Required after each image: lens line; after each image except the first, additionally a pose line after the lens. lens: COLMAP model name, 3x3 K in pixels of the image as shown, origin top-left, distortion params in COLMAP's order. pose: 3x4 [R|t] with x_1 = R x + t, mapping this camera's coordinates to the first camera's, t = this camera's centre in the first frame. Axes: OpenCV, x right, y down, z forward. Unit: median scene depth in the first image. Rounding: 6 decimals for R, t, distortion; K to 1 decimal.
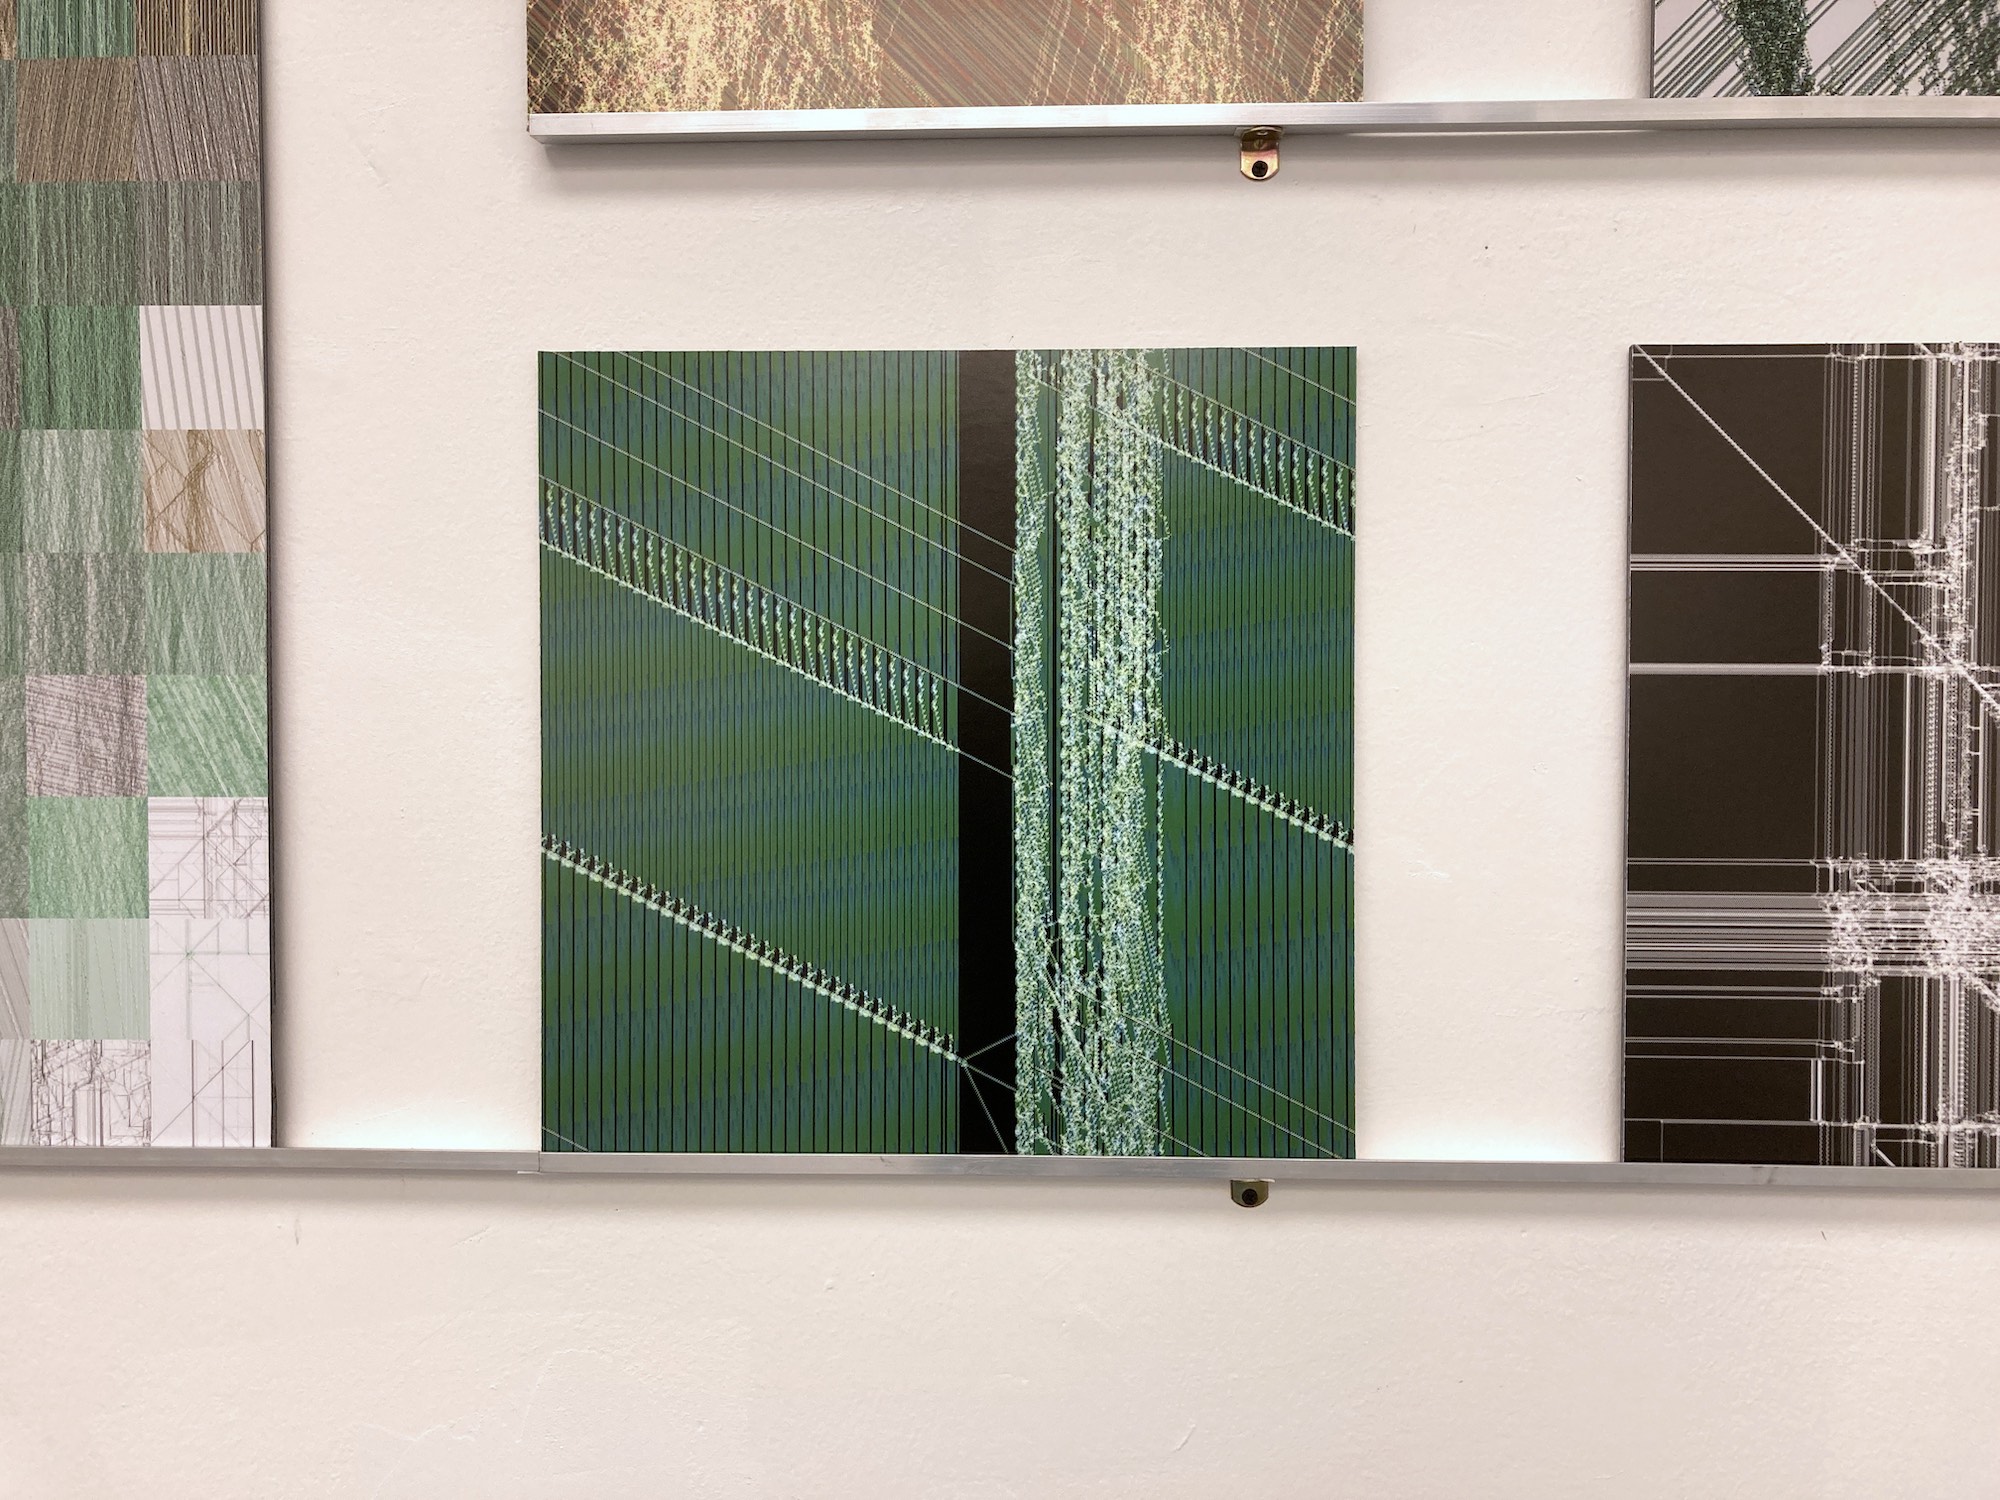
lens RADIAL K [[1676.9, 0, 1007.9], [0, 1676.9, 749.3], [0, 0, 1]] dist [0.023364, -0.034274]
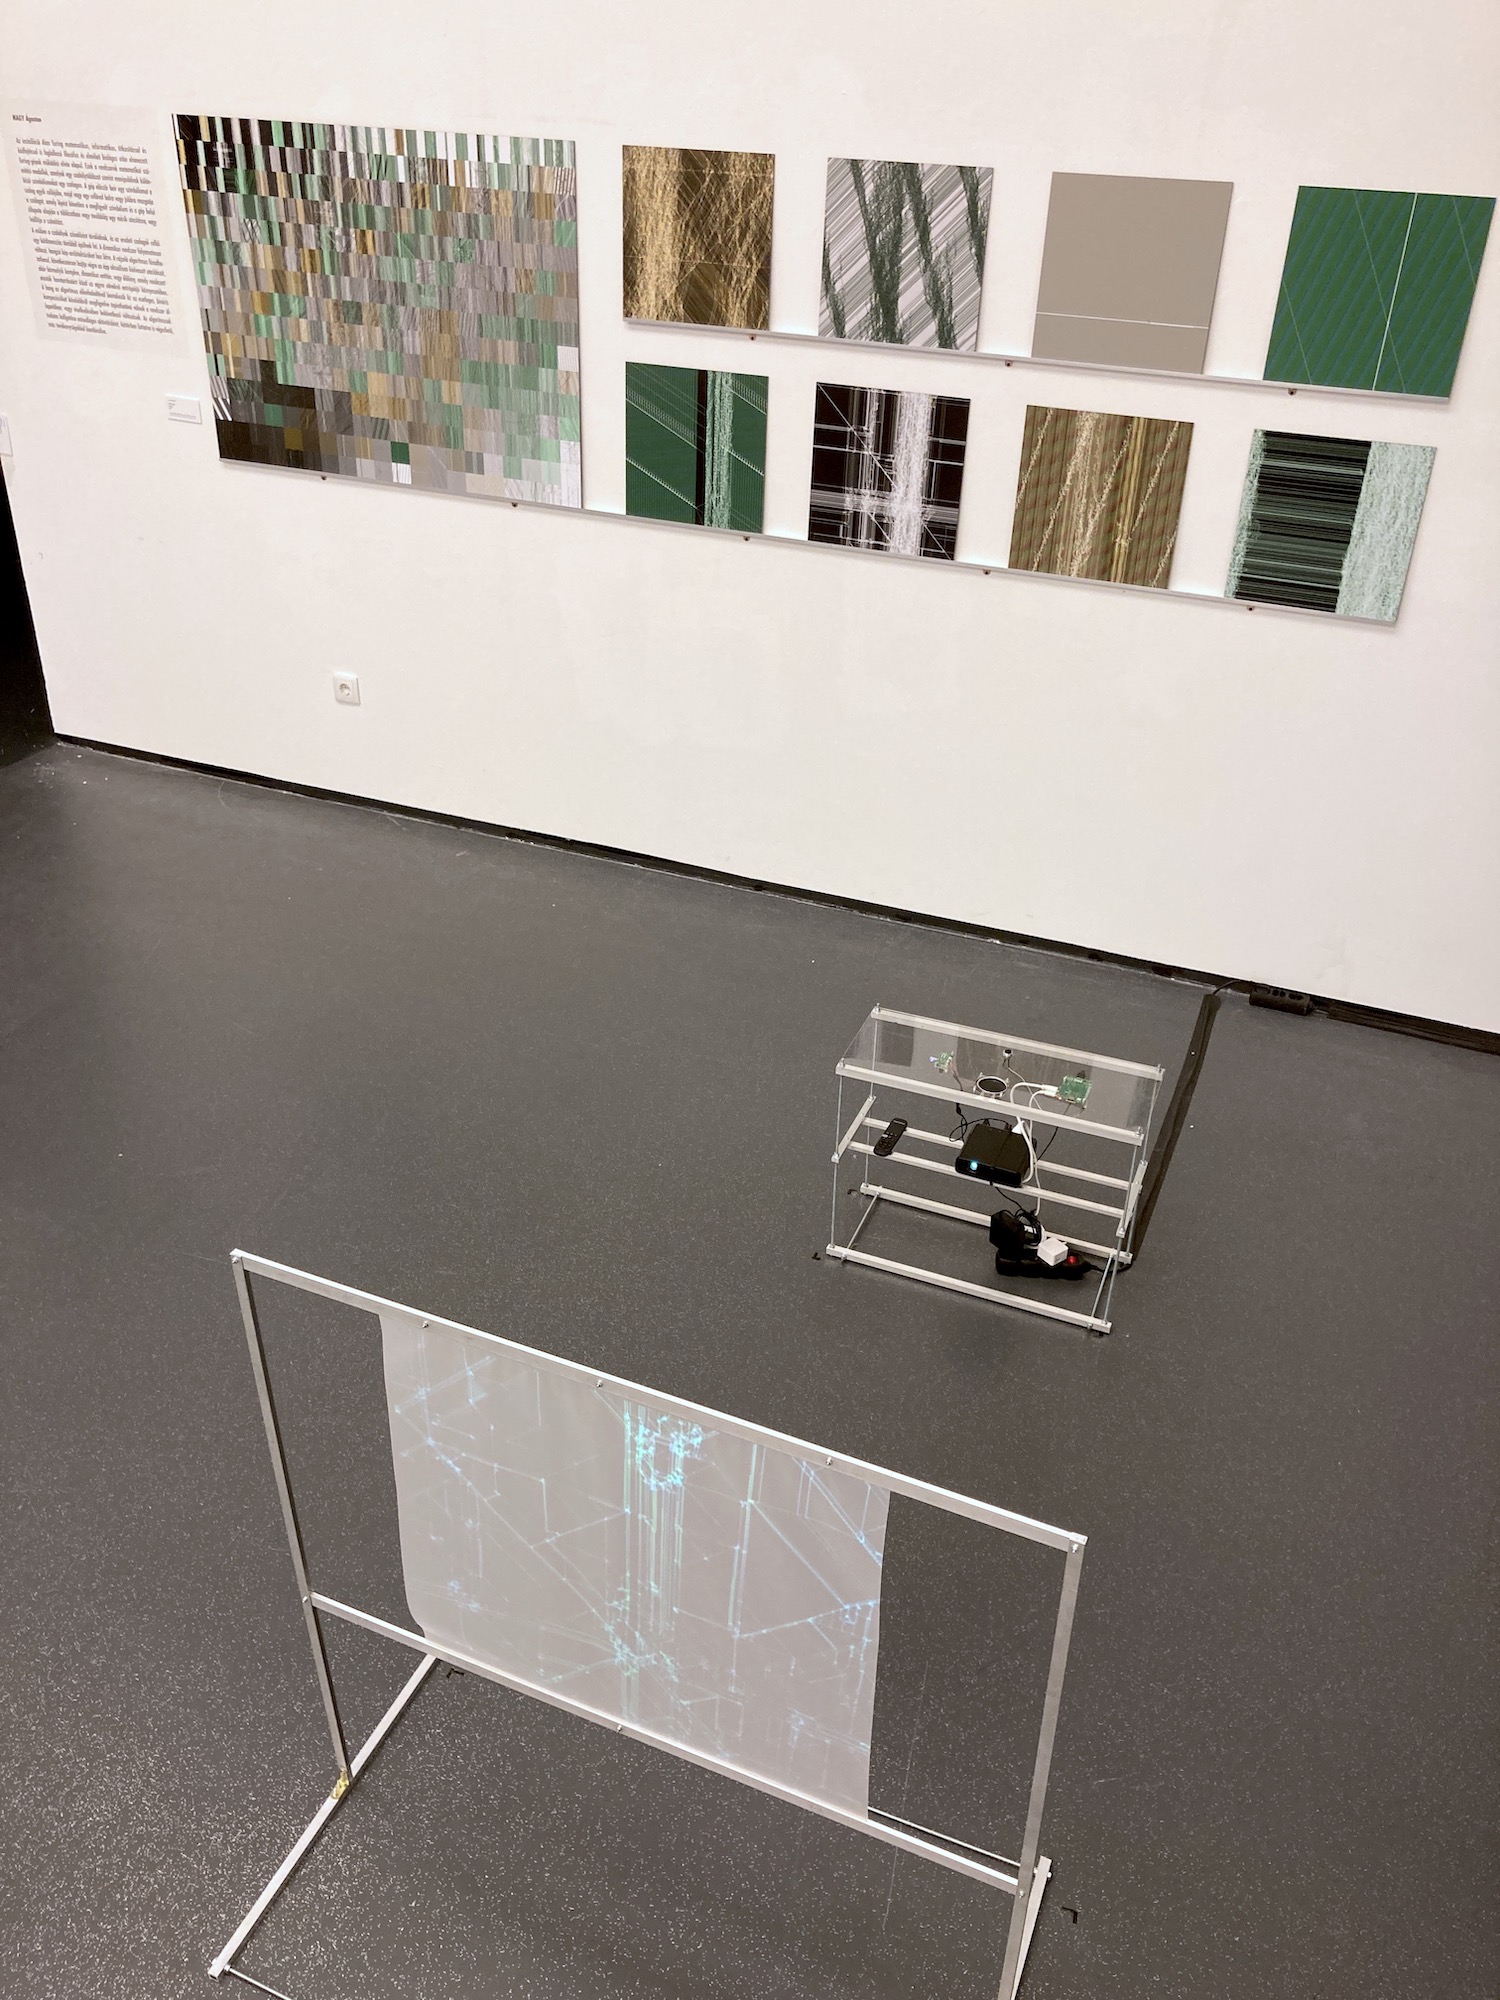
lens RADIAL K [[1676.9, 0, 744.6], [0, 1676.9, 1028.0], [0, 0, 1]] dist [0.023364, -0.034274]
pose [[0.938934, 0.202690, -0.278066, 2.002336], [-0.041369, 0.868731, 0.493553, -1.055589], [0.341602, -0.451910, 0.824066, -4.253818]]
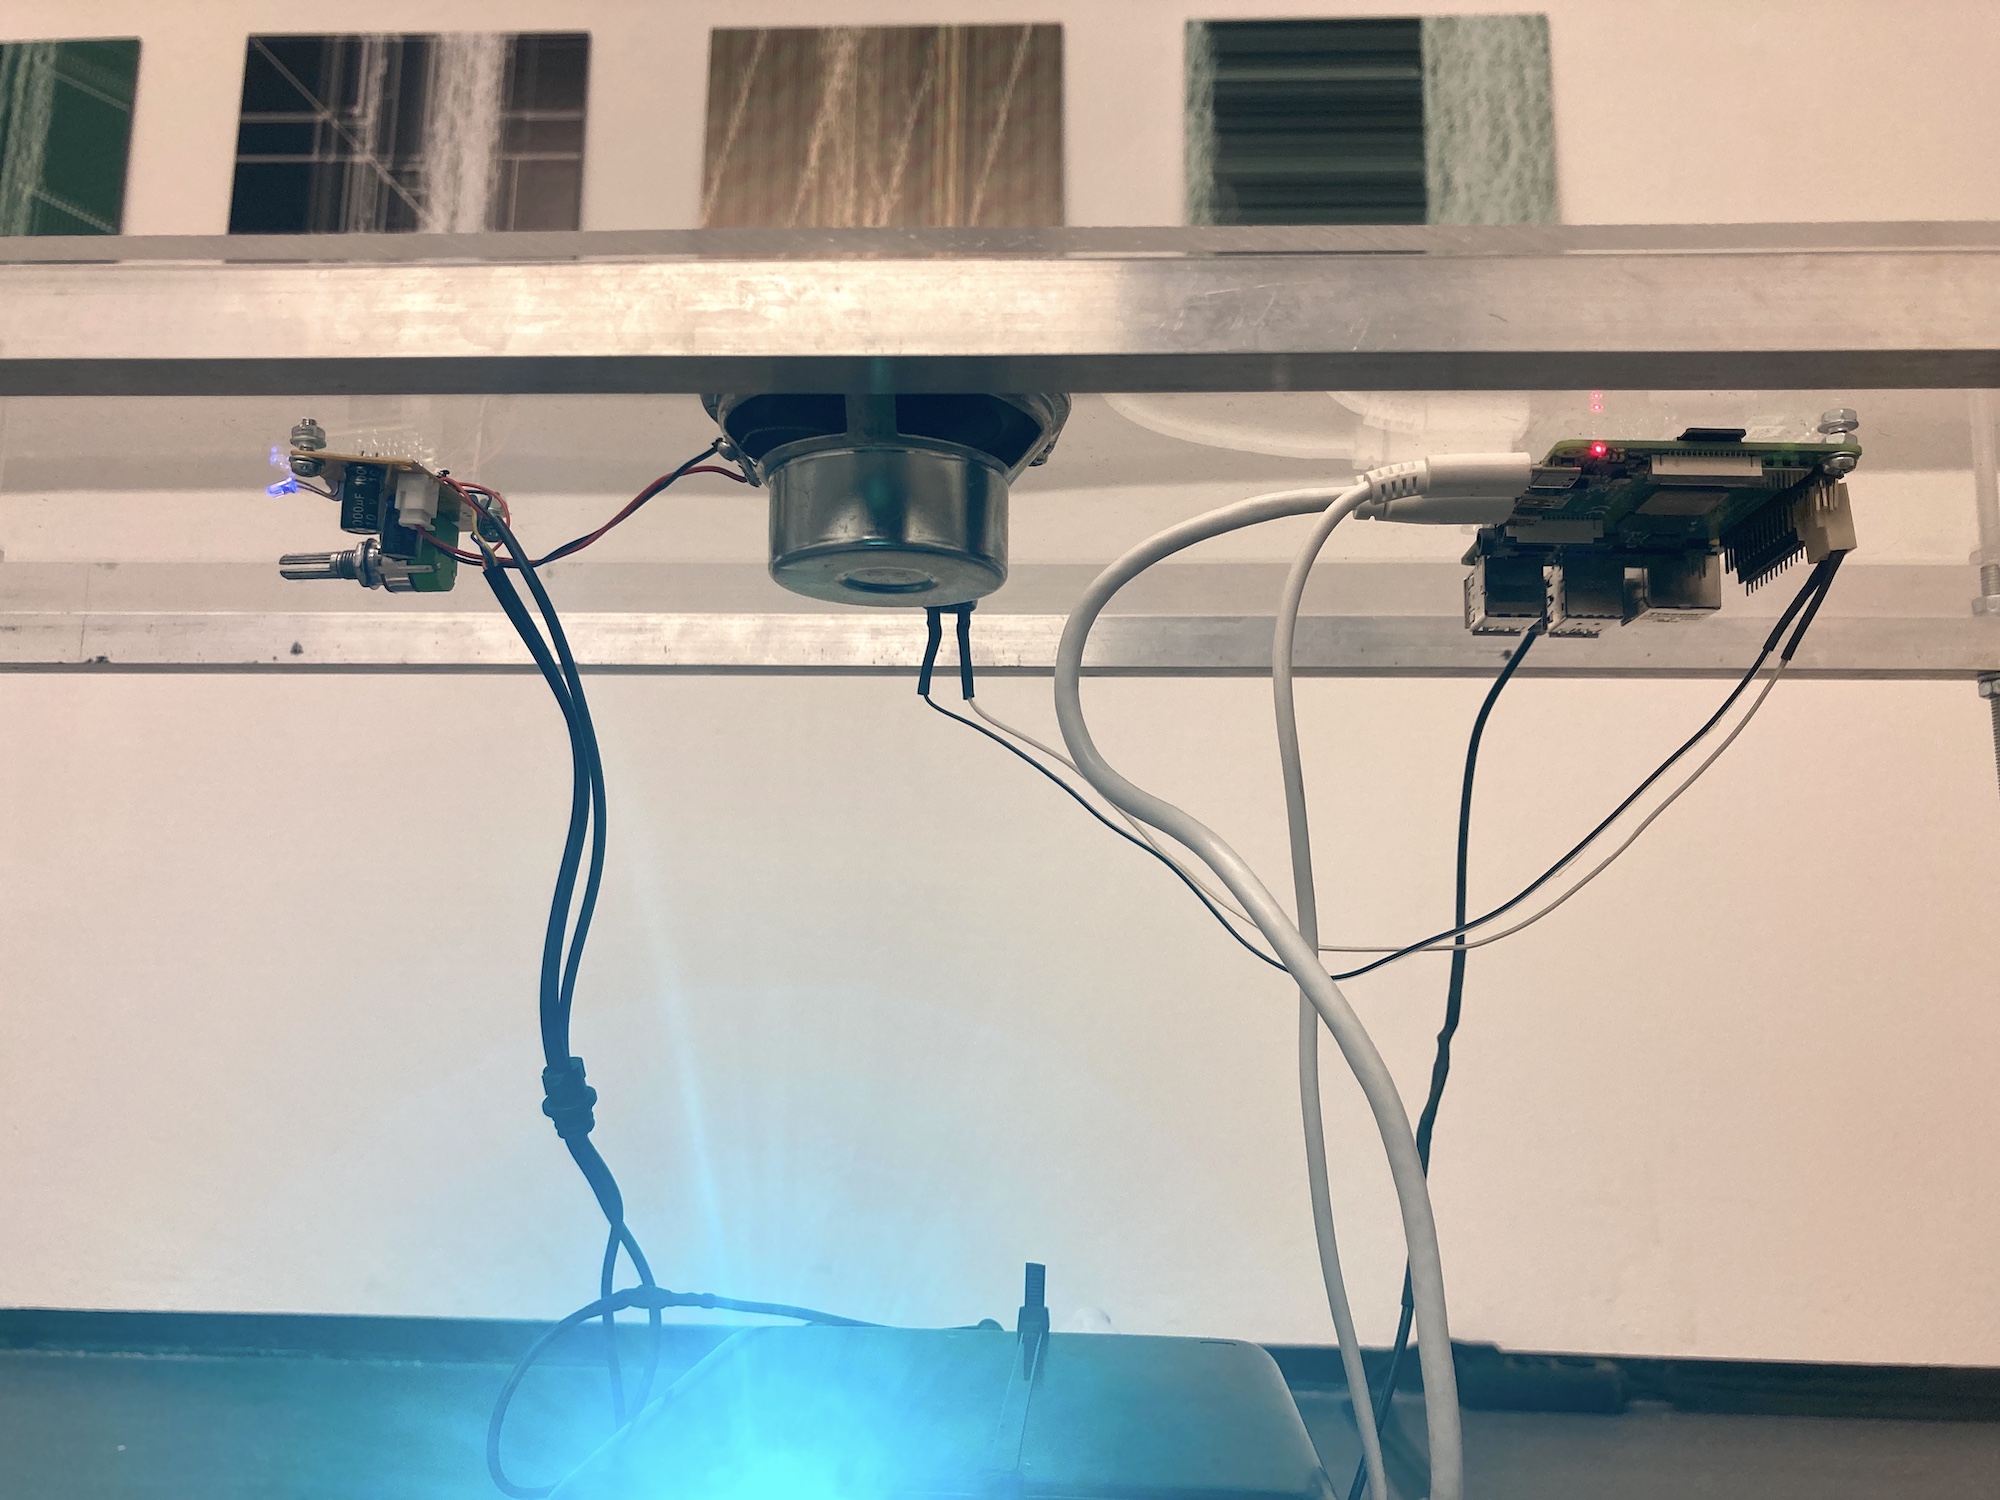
lens RADIAL K [[1676.9, 0, 1017.3], [0, 1676.9, 732.8], [0, 0, 1]] dist [0.023364, -0.034274]
pose [[0.999714, 0.011918, -0.020730, 1.516752], [-0.015816, 0.979785, -0.199428, 1.189037], [0.017934, 0.199699, 0.979693, -1.131116]]
